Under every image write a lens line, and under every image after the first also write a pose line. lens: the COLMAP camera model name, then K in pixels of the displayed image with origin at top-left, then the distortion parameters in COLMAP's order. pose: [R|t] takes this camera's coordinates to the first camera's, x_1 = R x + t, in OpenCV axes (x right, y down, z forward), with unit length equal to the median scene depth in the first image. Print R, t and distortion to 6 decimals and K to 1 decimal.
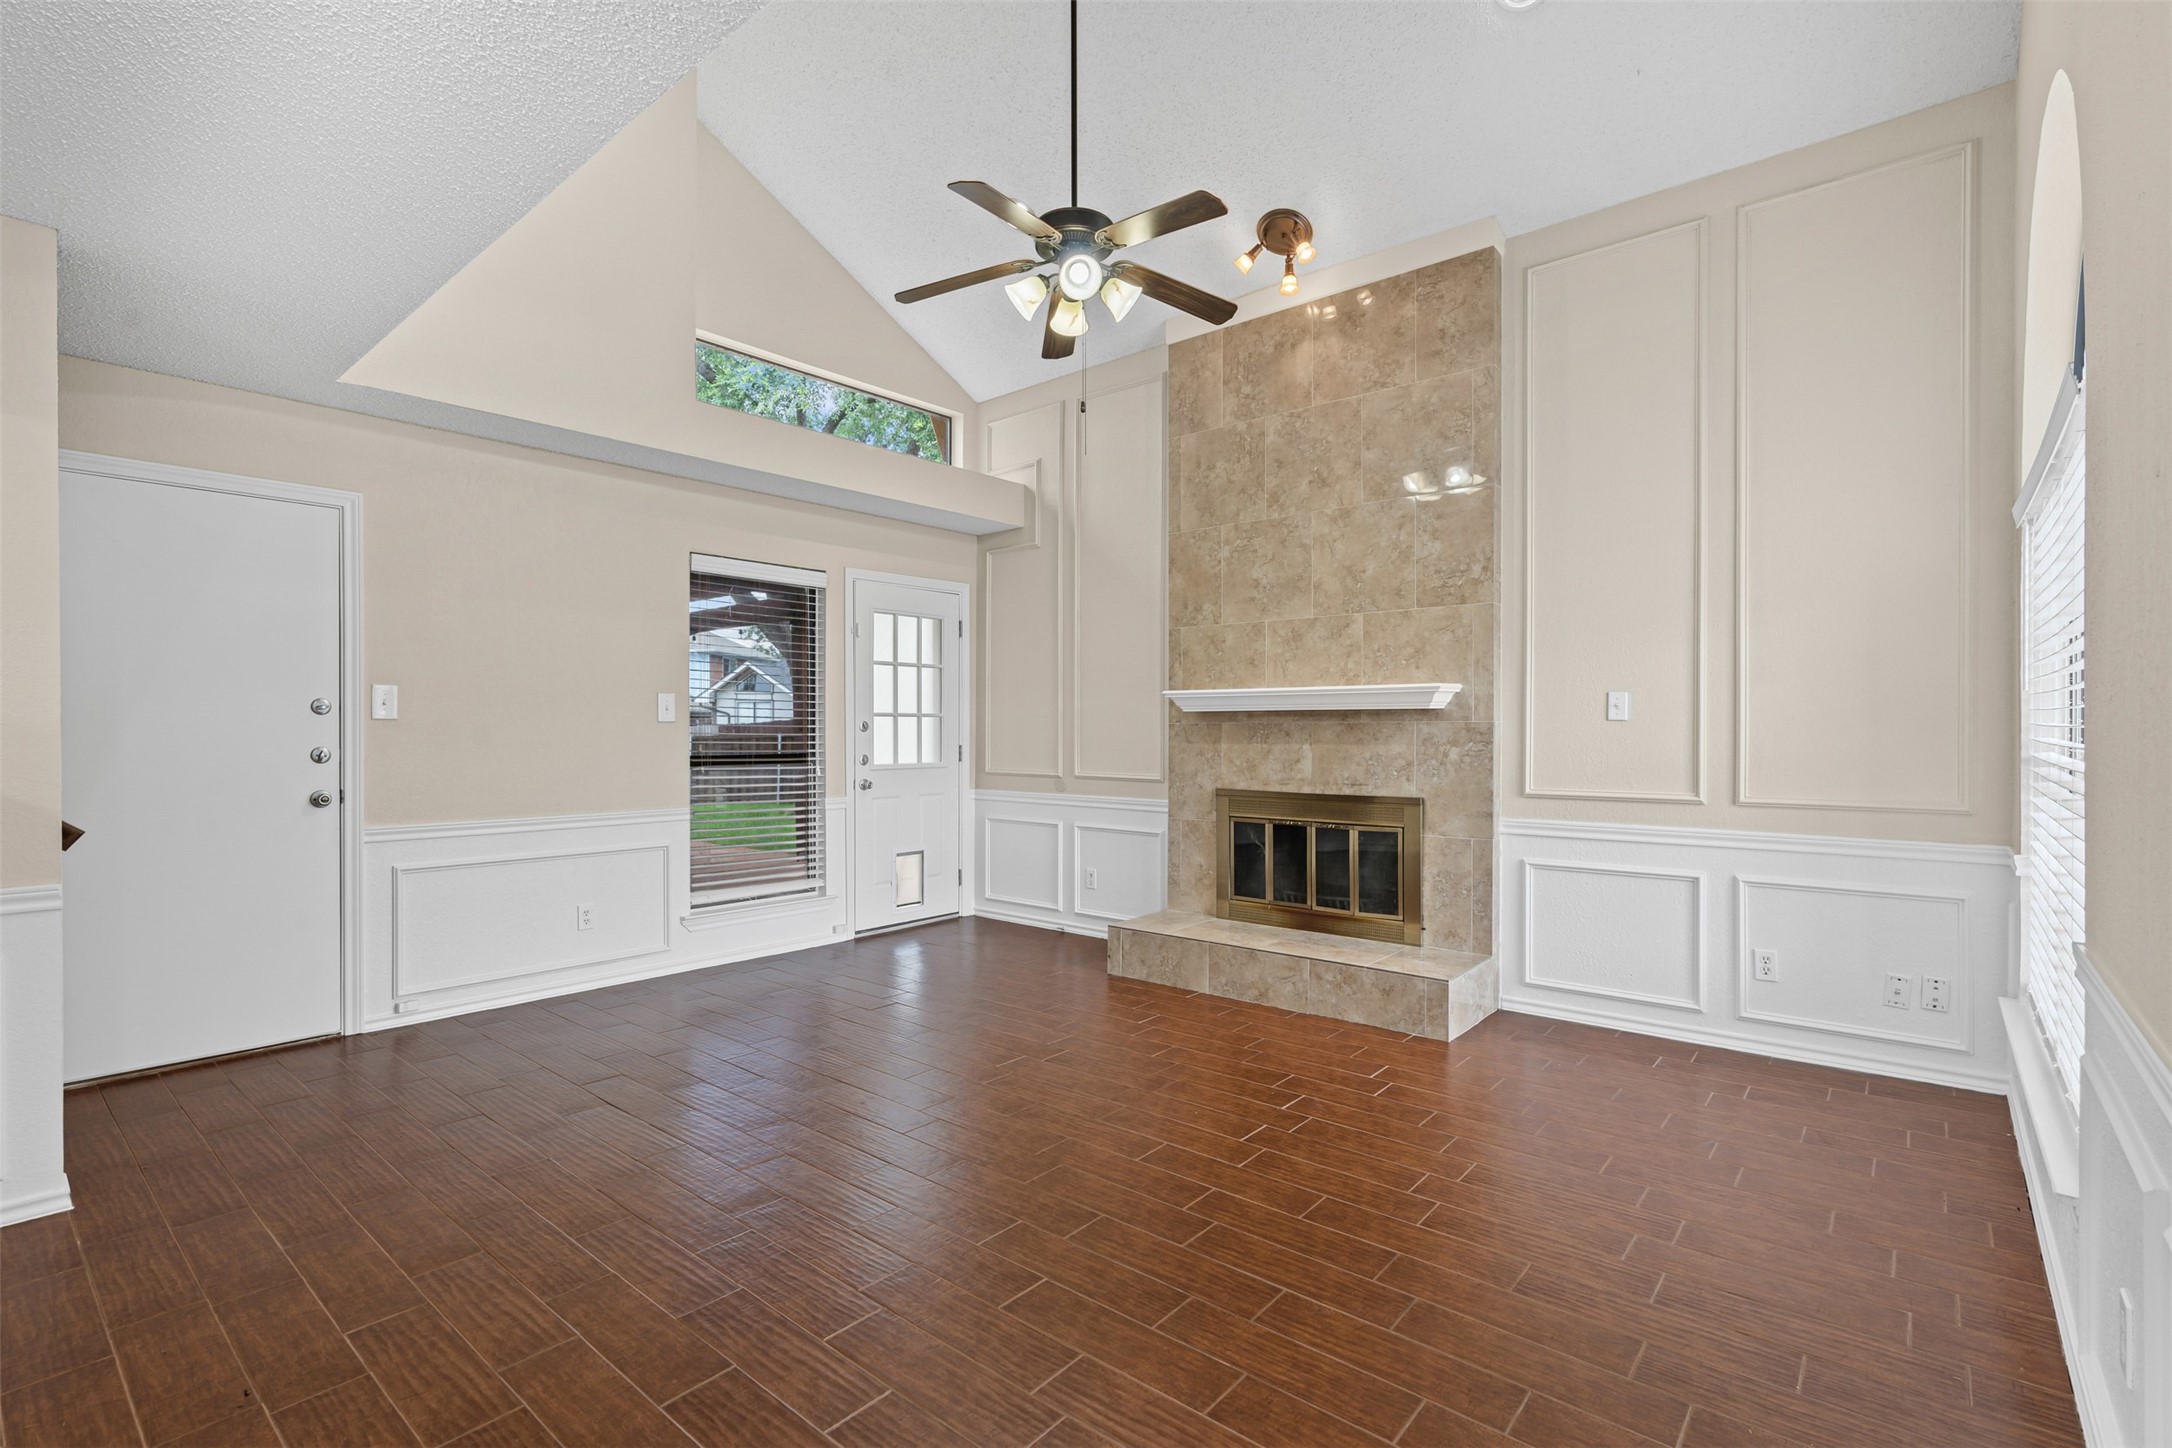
lens RADIAL K [[992.0, 0, 1080.8], [0, 992.0, 730.9], [0, 0, 1]] dist [-0.001664, 0.000907]
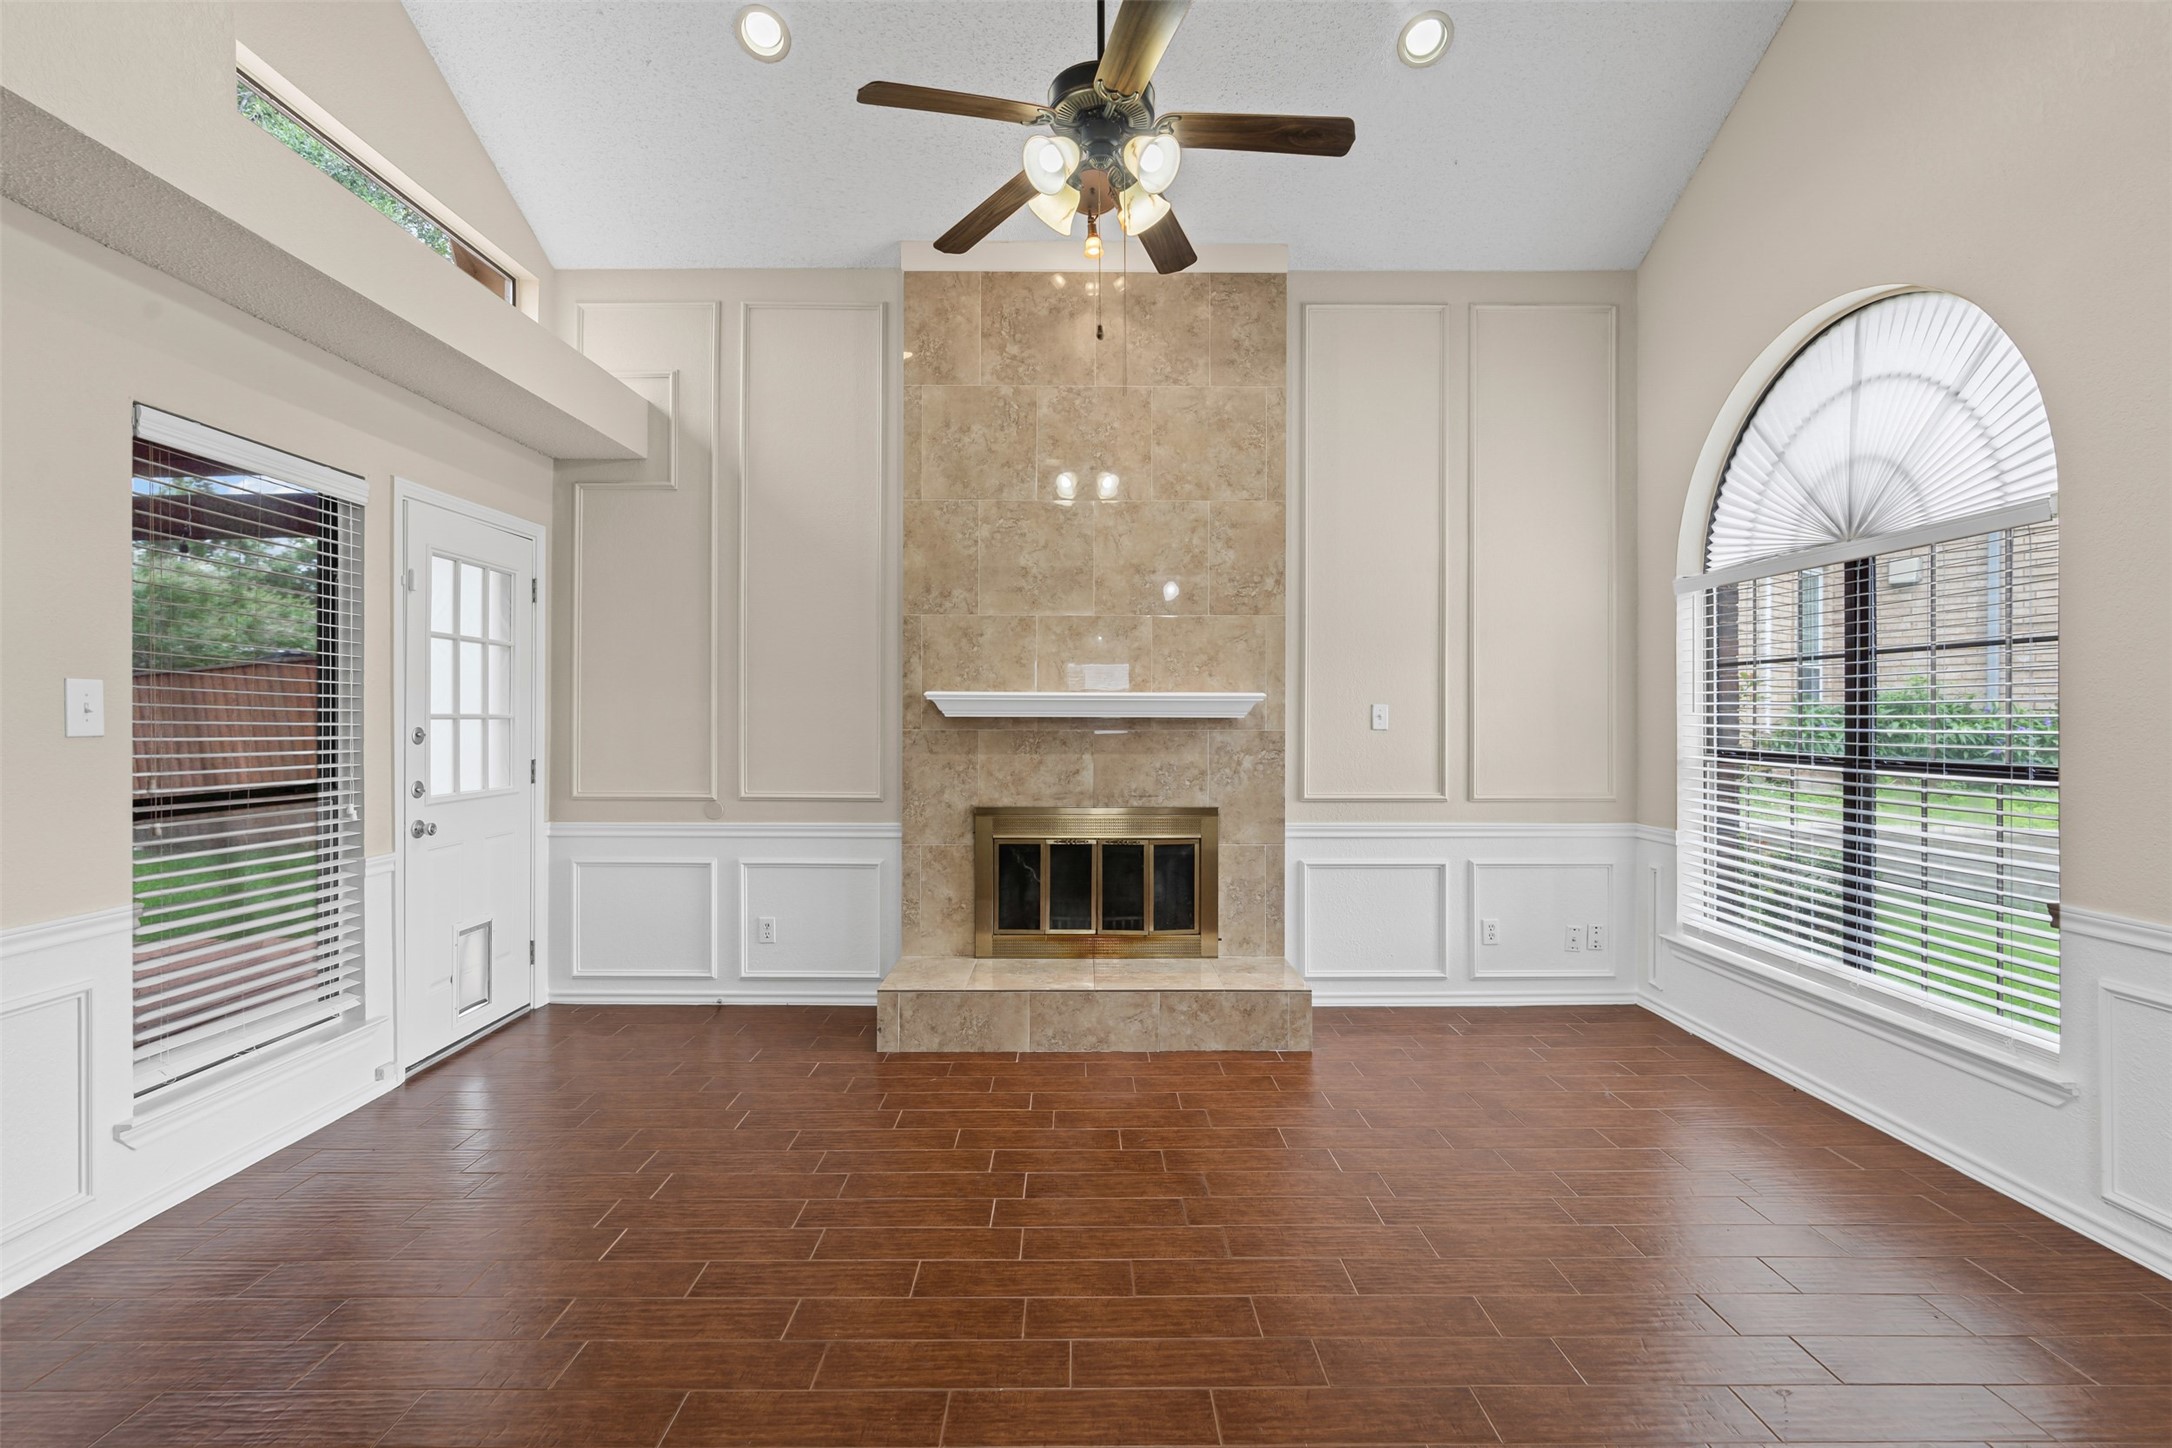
lens RADIAL K [[987.8, 0, 1086.5], [0, 987.8, 715.0], [0, 0, 1]] dist [-0.004316, -0.000273]
pose [[0.759270, 0.003451, 0.650766, -0.358285], [-0.001171, 0.999992, -0.003937, -0.018408], [-0.650775, 0.002227, 0.759268, 0.303593]]
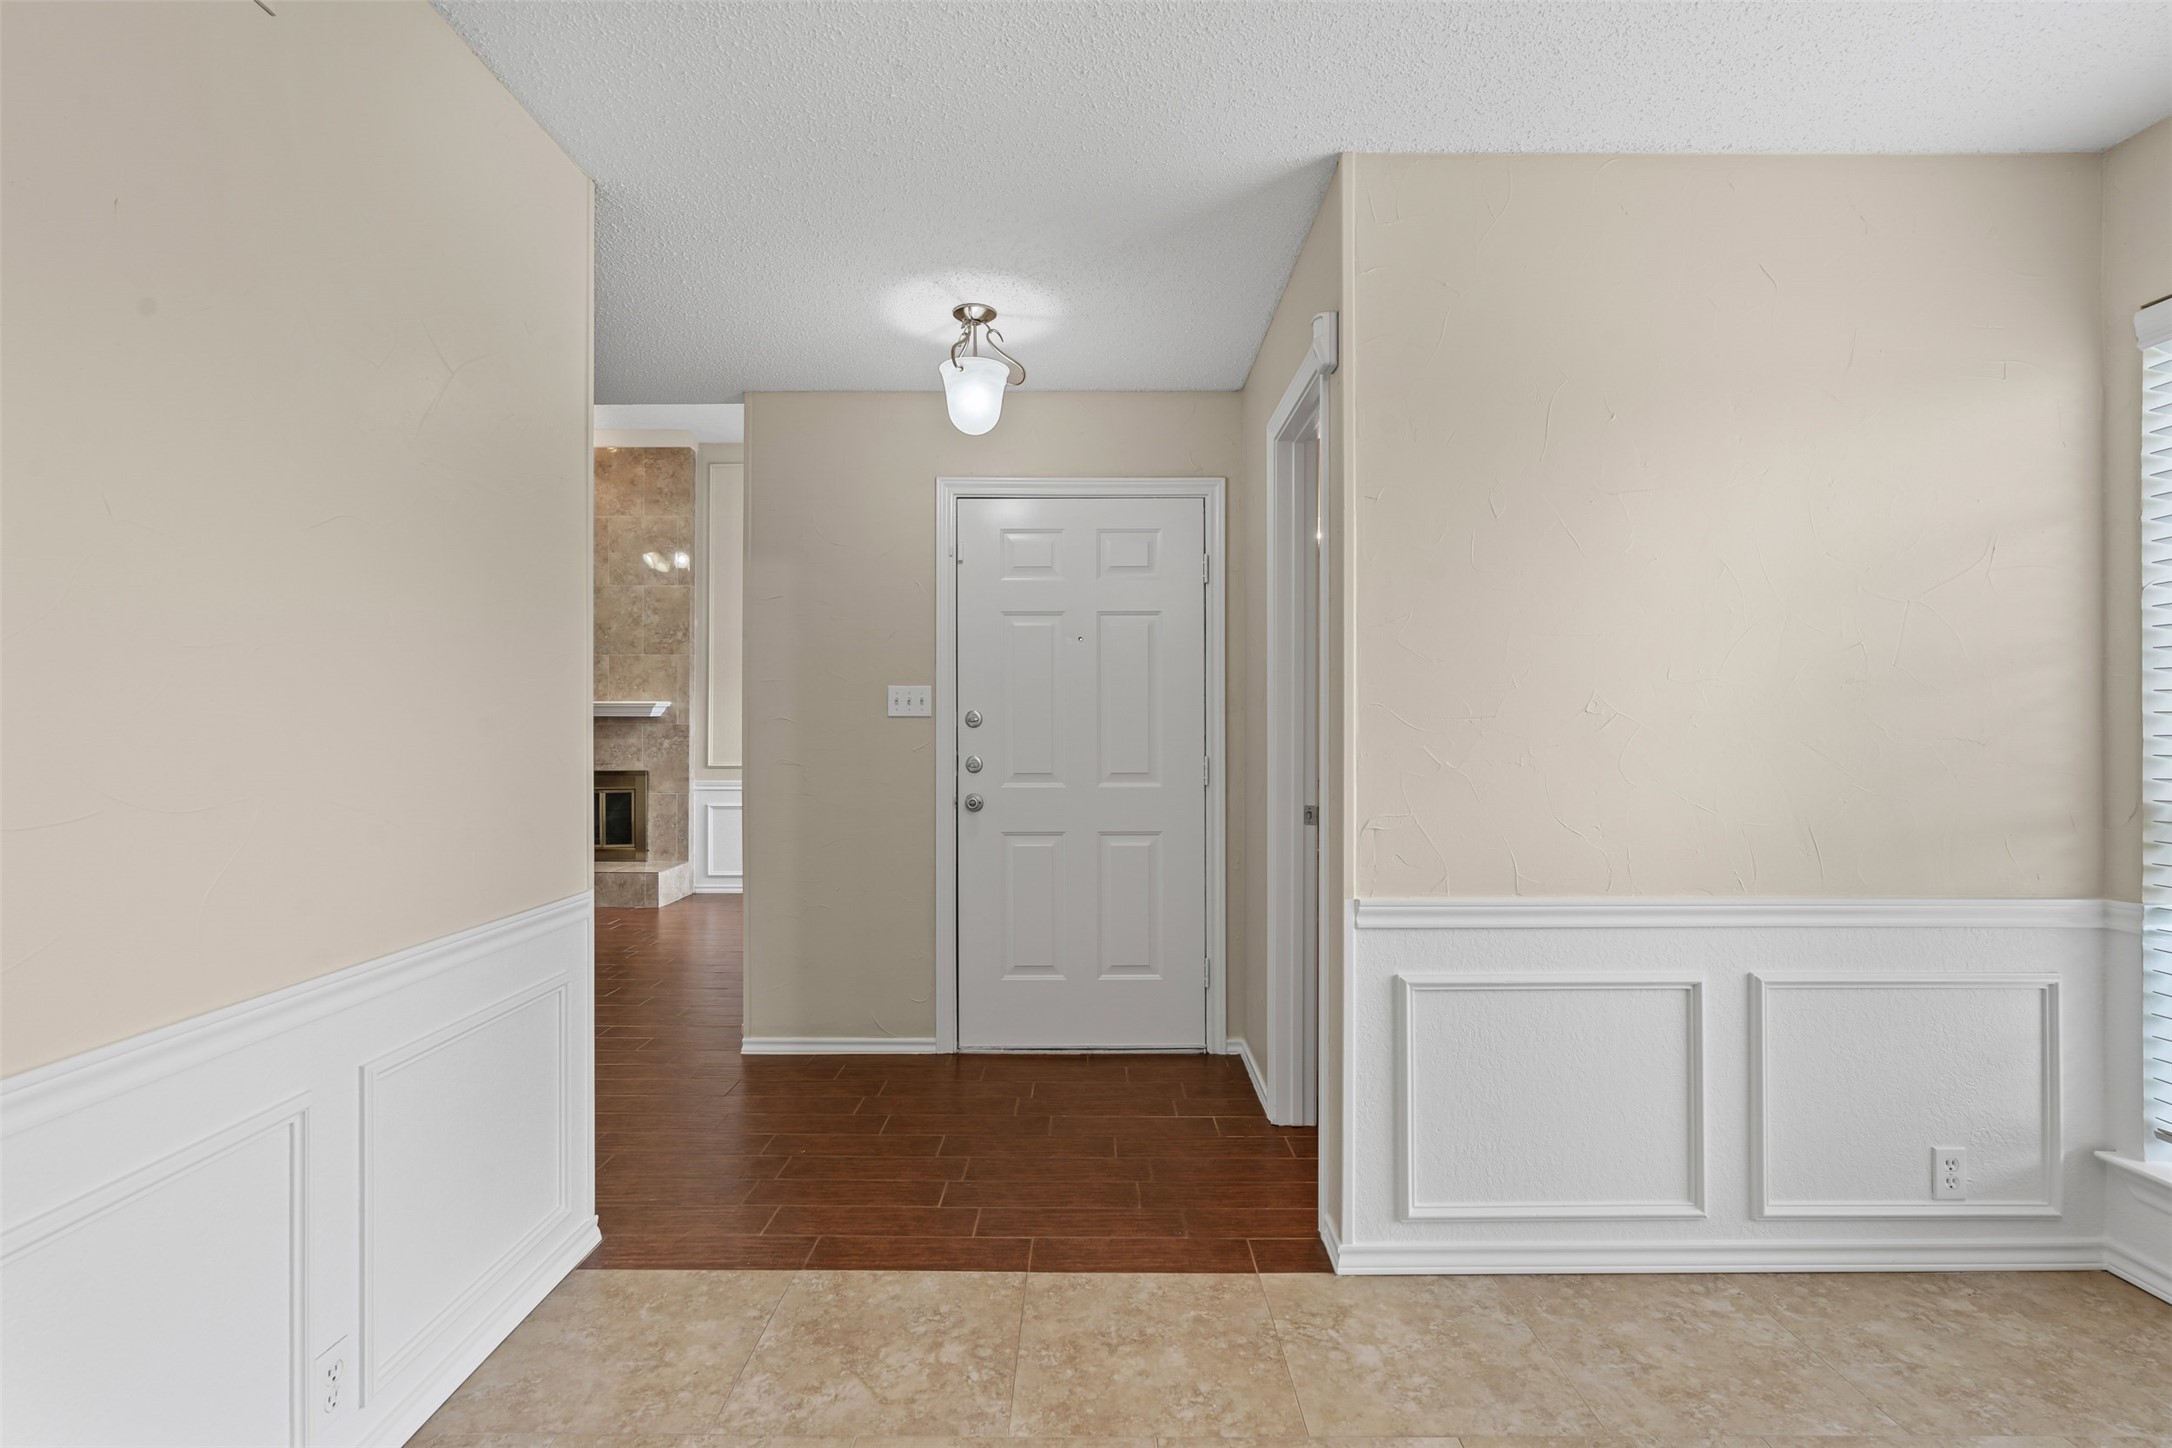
lens RADIAL K [[991.3, 0, 1080.9], [0, 991.3, 722.7], [0, 0, 1]] dist [-0.004966, 0.002016]
pose [[0.765648, 0.003075, 0.643253, -0.144295], [-0.000595, 0.999992, -0.004073, -0.004854], [-0.643260, 0.002736, 0.765643, -0.645577]]
